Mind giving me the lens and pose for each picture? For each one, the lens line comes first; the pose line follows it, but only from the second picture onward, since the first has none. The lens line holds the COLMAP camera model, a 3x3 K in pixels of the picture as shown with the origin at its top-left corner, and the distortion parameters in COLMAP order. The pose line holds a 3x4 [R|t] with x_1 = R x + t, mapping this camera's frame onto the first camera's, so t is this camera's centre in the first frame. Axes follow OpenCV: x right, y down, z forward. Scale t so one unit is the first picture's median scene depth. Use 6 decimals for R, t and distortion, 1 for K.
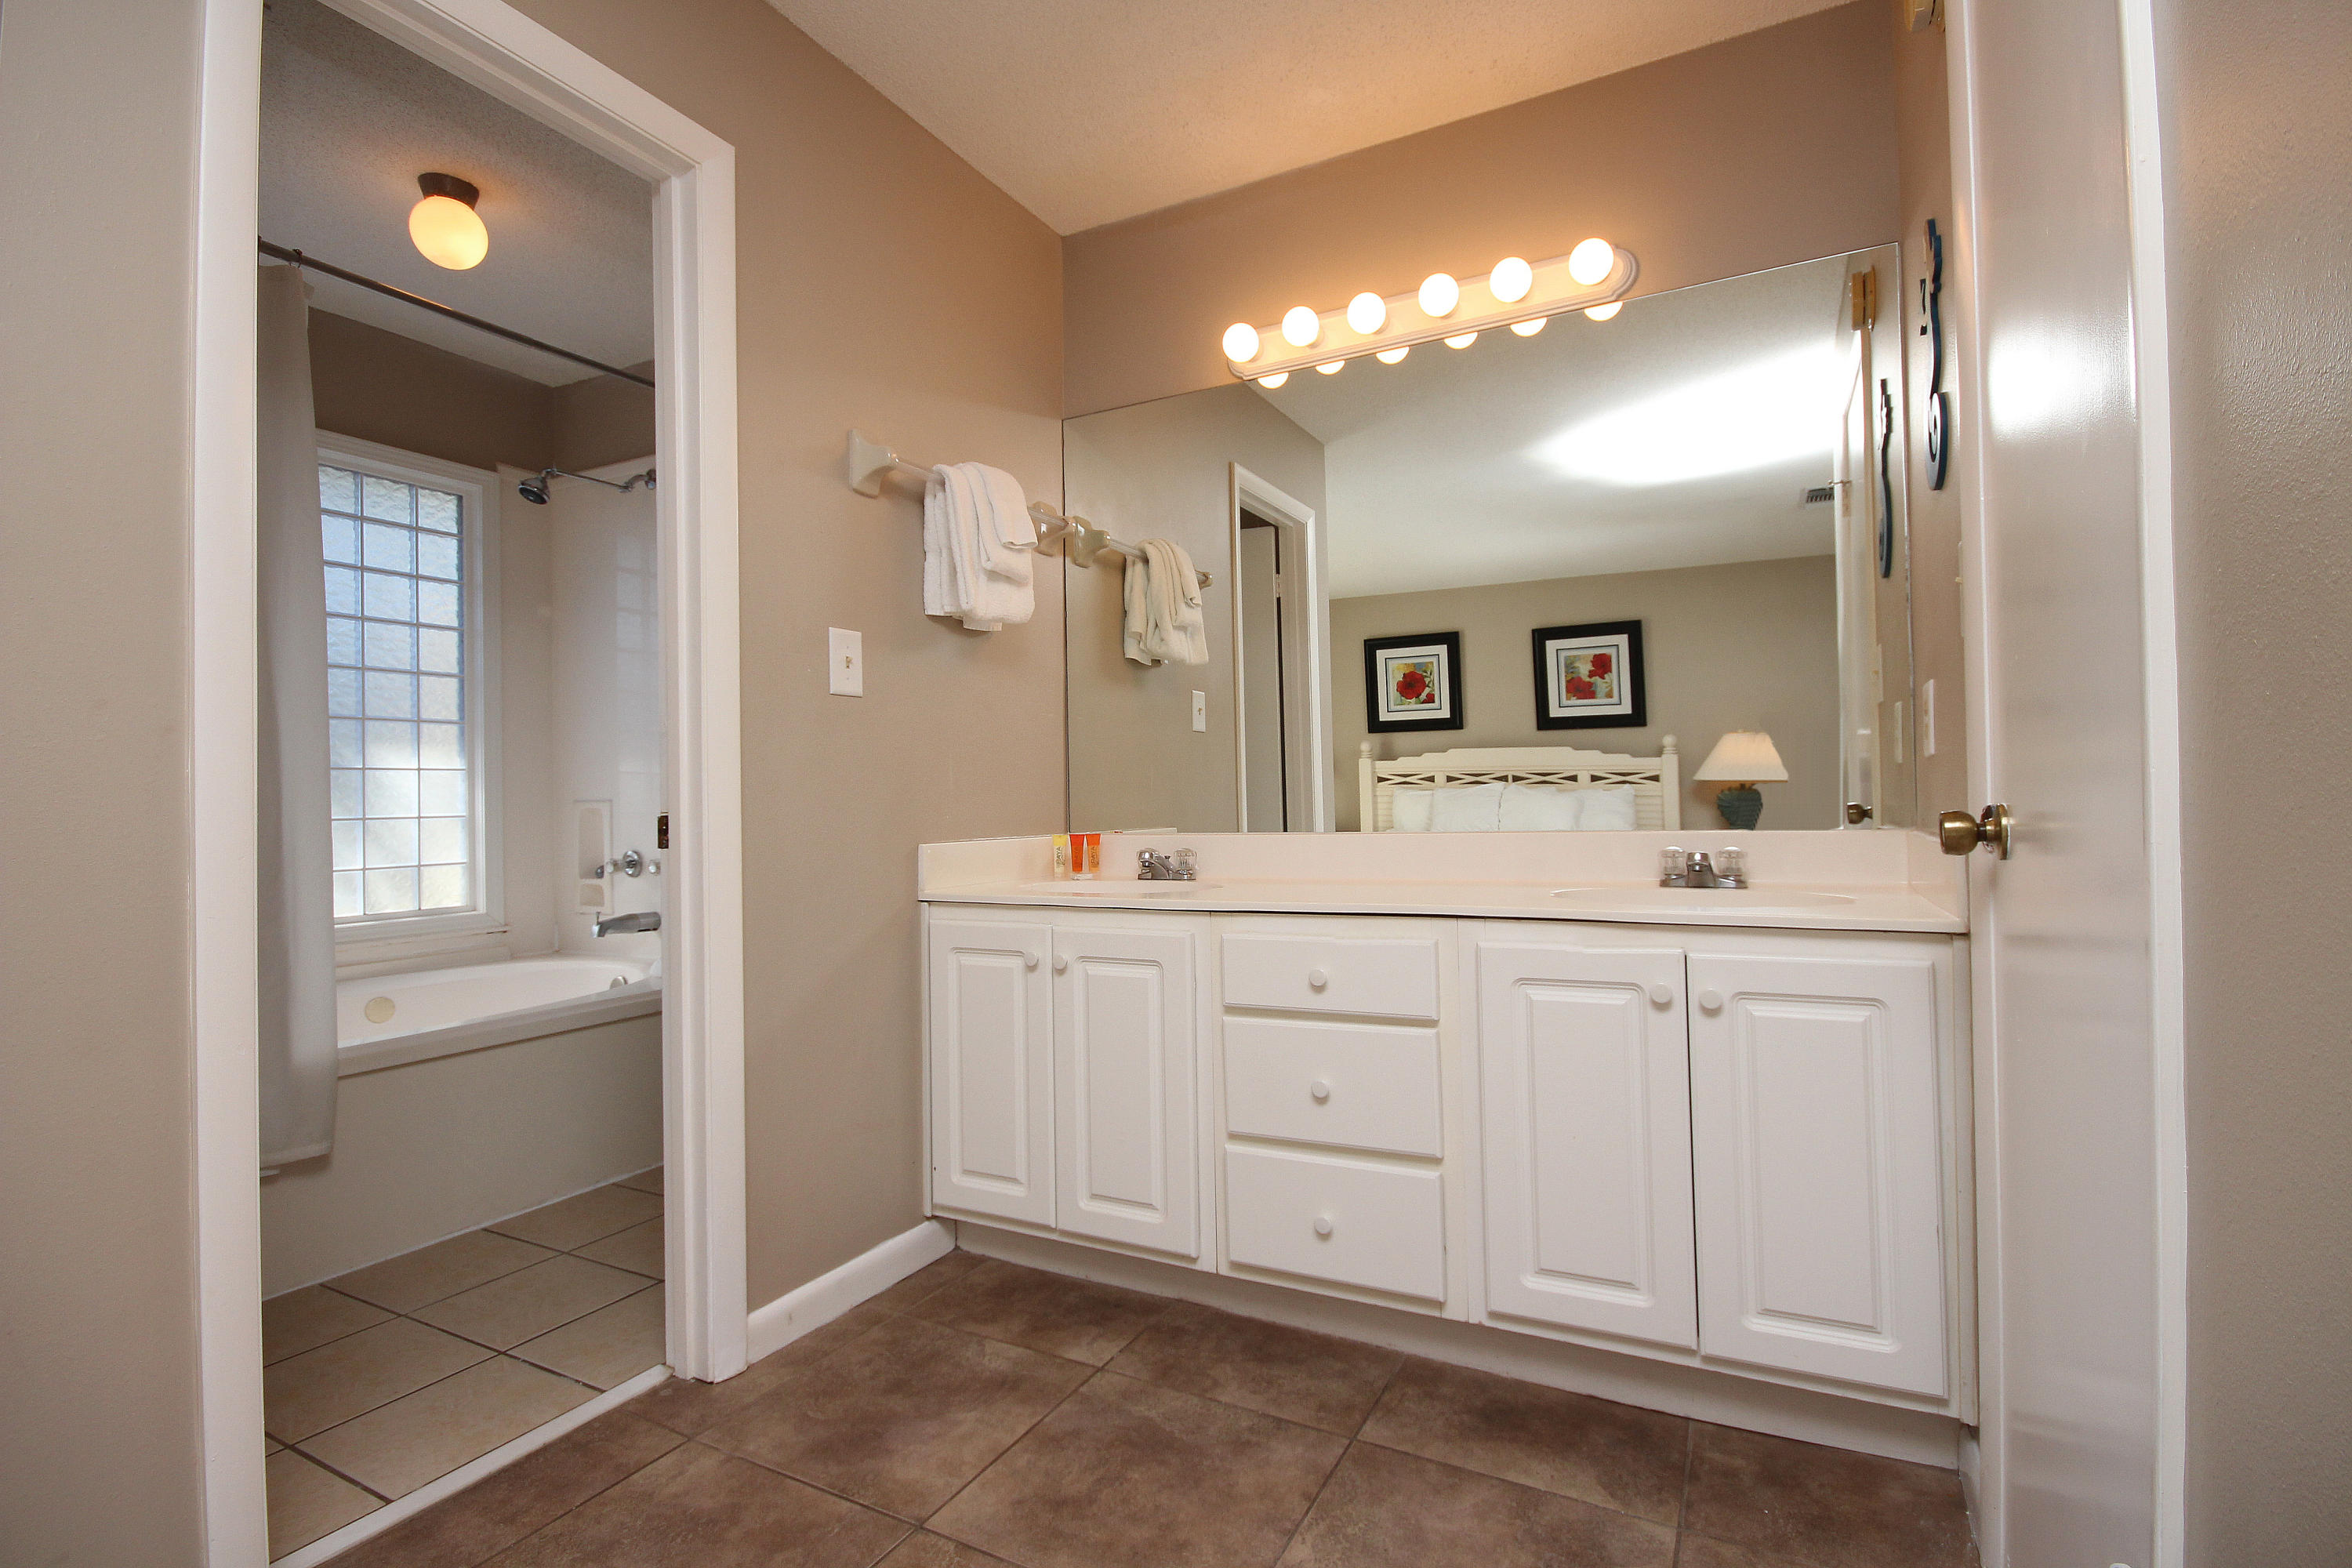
lens RADIAL K [[1083.5, 0, 1188.0], [0, 1083.5, 778.3], [0, 0, 1]] dist [-0.000772, -0.001229]
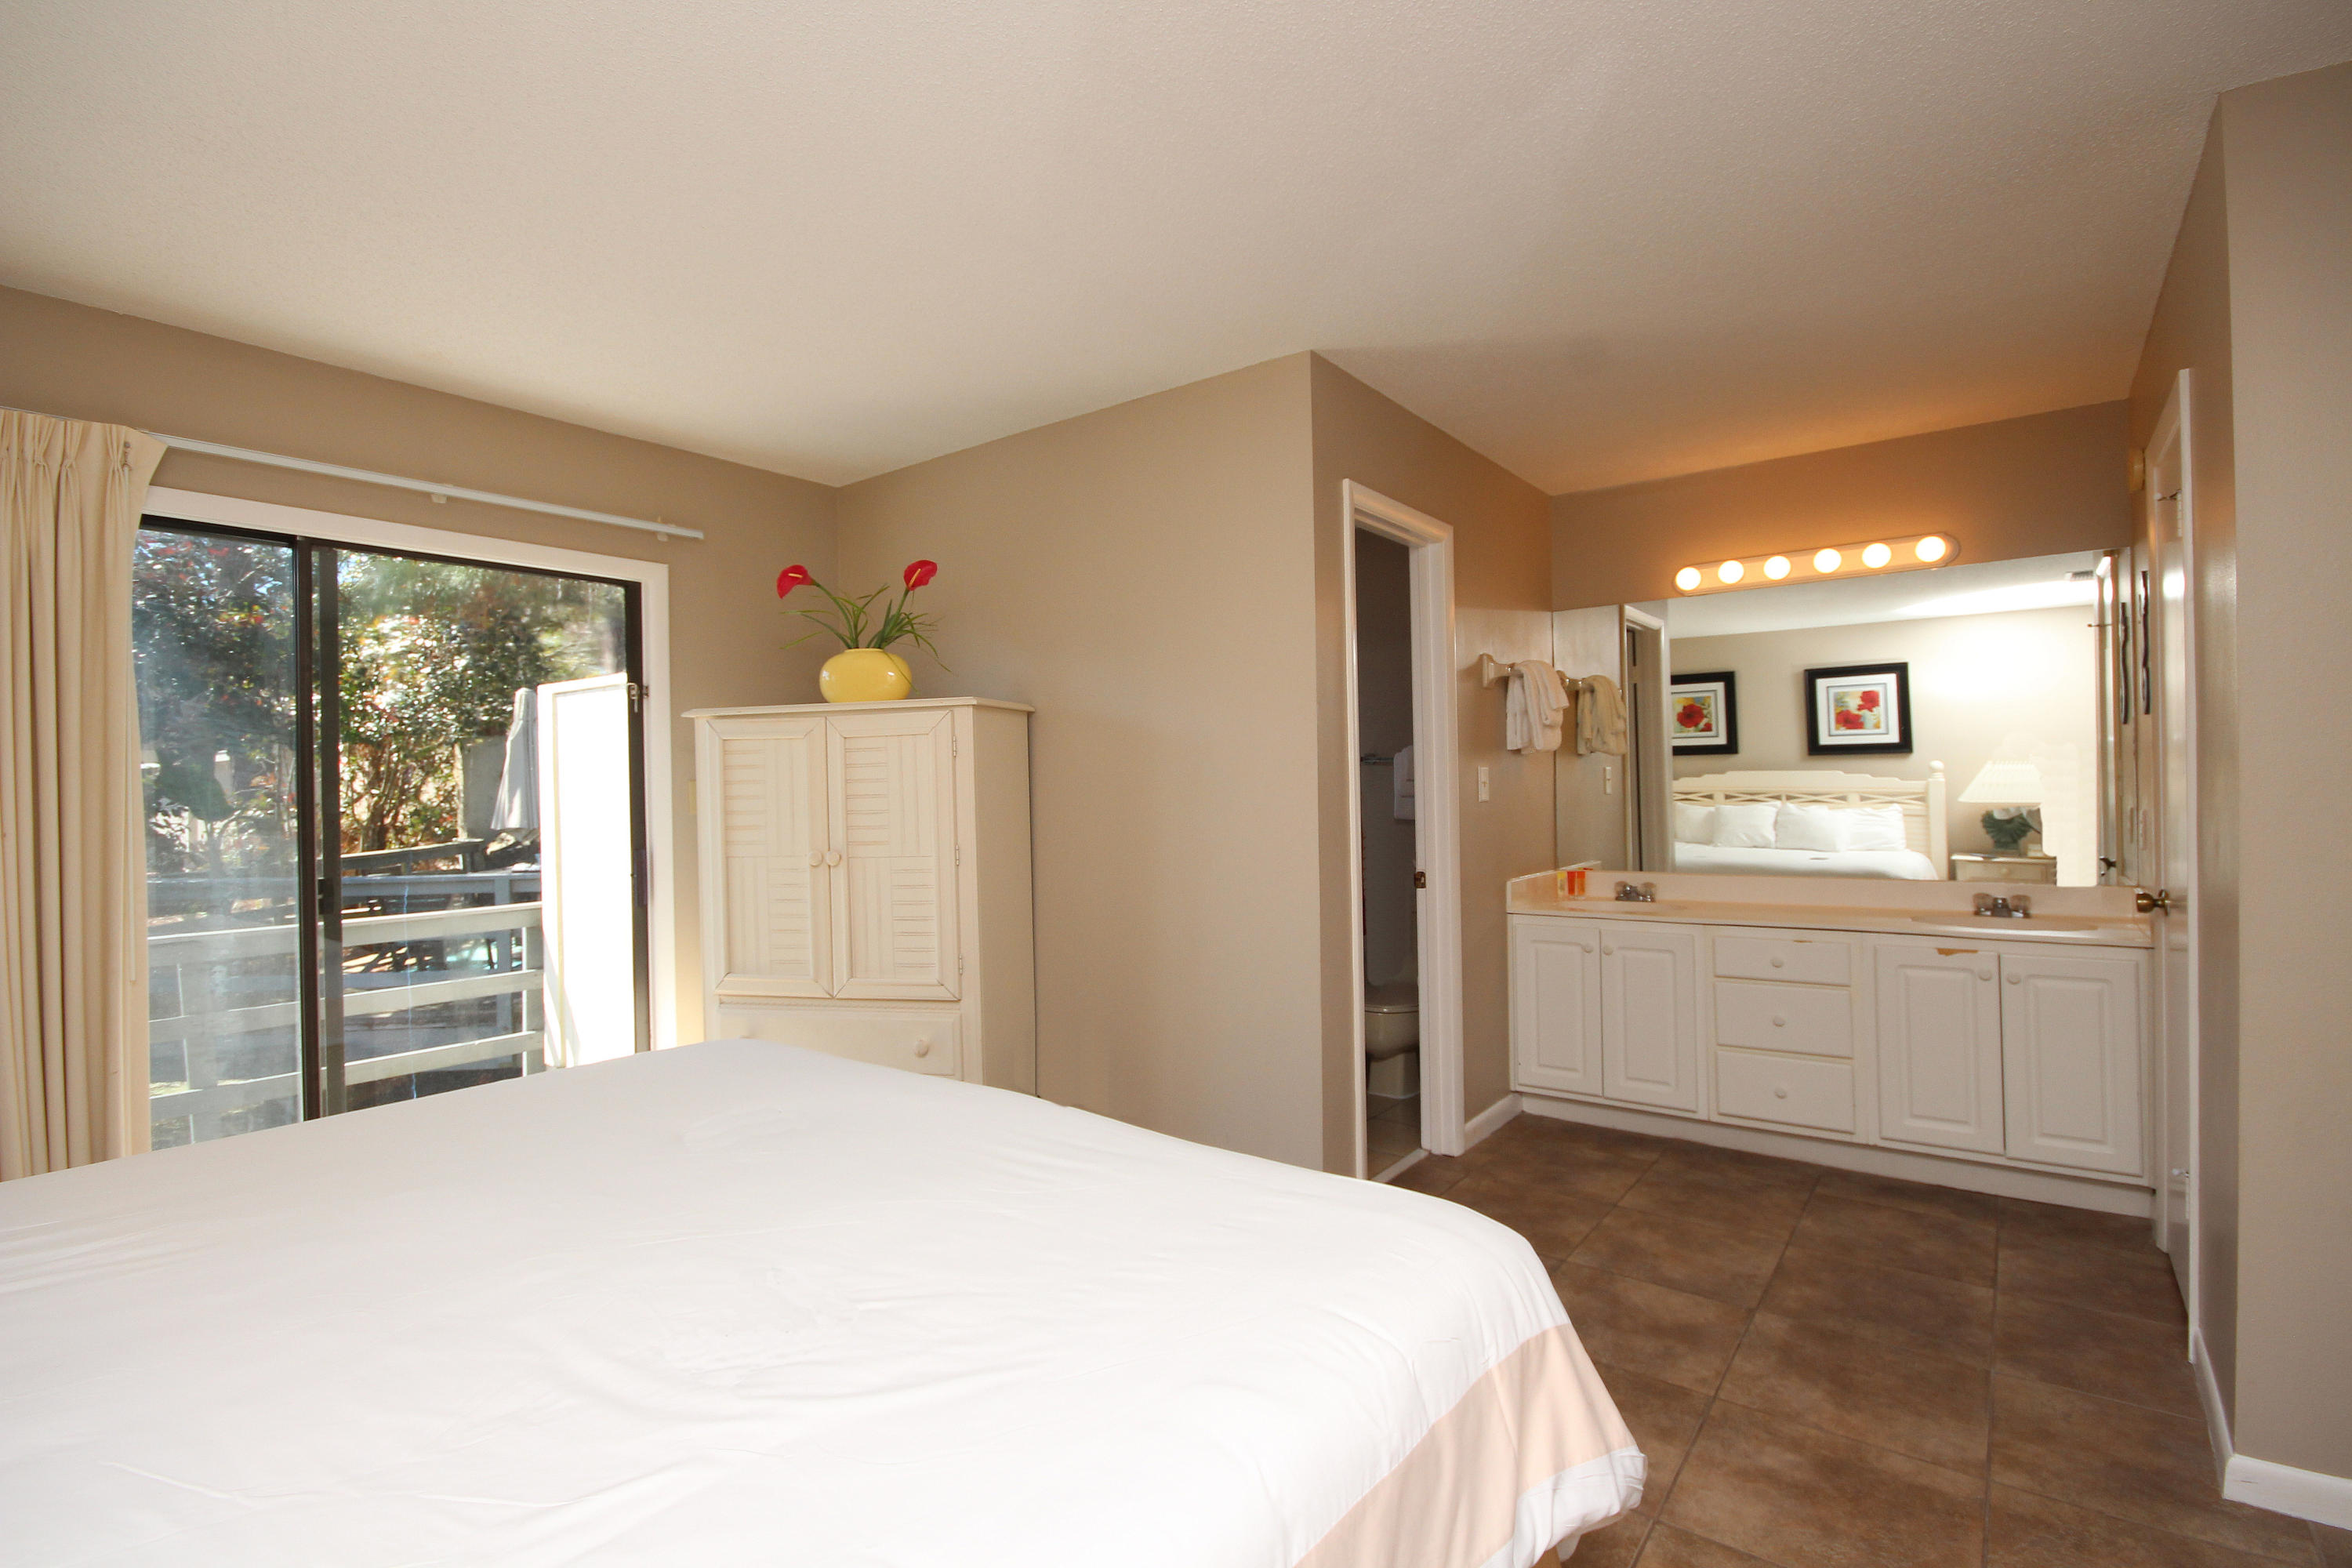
lens RADIAL K [[1083.5, 0, 1184.0], [0, 1083.5, 782.4], [0, 0, 1]] dist [-0.000772, -0.001229]
pose [[0.986673, -0.003646, -0.162672, -0.442389], [0.007132, 0.999757, 0.020850, -0.129914], [0.162557, -0.021732, 0.986460, -0.762122]]
